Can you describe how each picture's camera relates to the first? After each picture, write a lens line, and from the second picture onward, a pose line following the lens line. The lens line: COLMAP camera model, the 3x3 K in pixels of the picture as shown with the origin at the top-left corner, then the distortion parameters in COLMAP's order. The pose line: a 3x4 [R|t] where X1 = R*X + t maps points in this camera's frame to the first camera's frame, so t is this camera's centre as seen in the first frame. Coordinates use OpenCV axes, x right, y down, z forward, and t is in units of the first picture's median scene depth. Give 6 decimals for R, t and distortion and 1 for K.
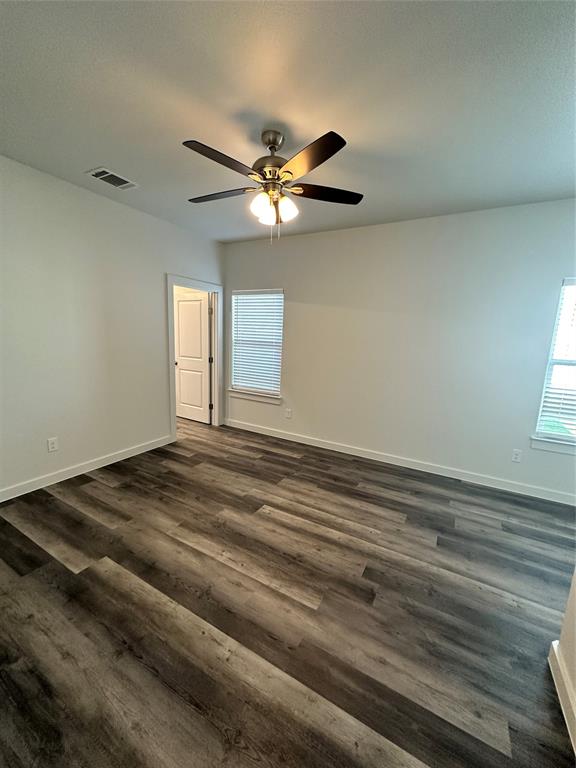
lens RADIAL K [[305.5, 0, 288.0], [0, 305.5, 384.0], [0, 0, 1]] dist [-0.001481, -0.000239]
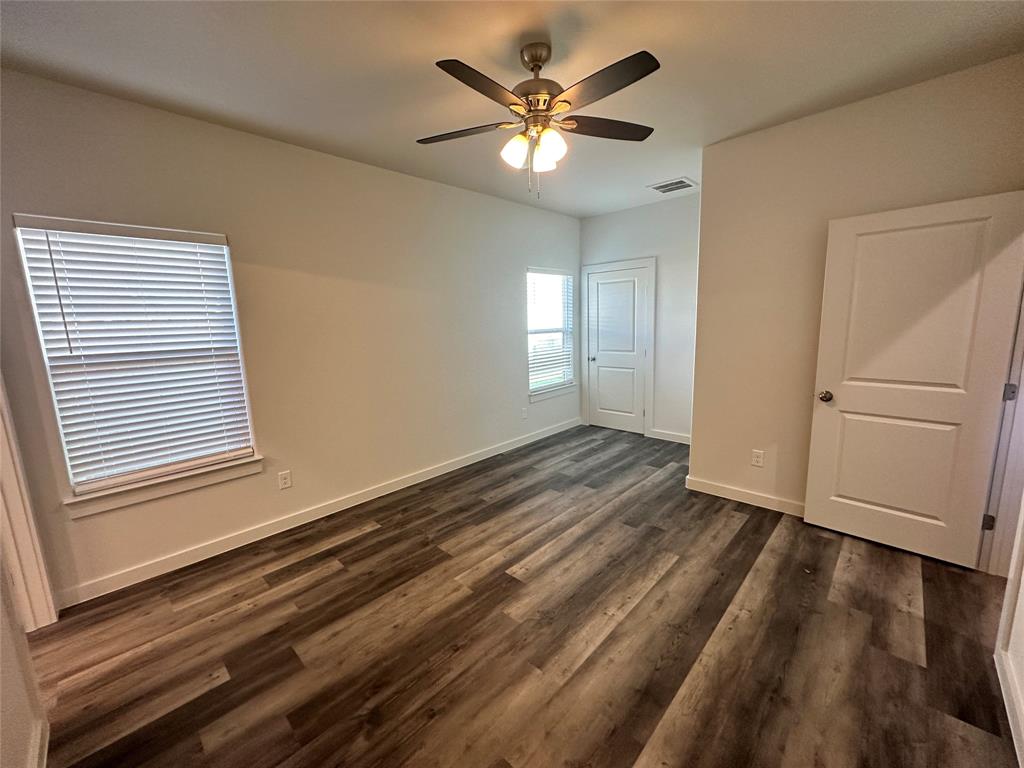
lens RADIAL K [[407.3, 0, 512.0], [0, 407.3, 384.0], [0, 0, 1]] dist [-0.001481, -0.000239]
pose [[0.246388, -0.201197, 0.948057, -0.784352], [0.195926, 0.968357, 0.154586, -0.137421], [-0.949160, 0.147661, 0.278012, 0.615202]]
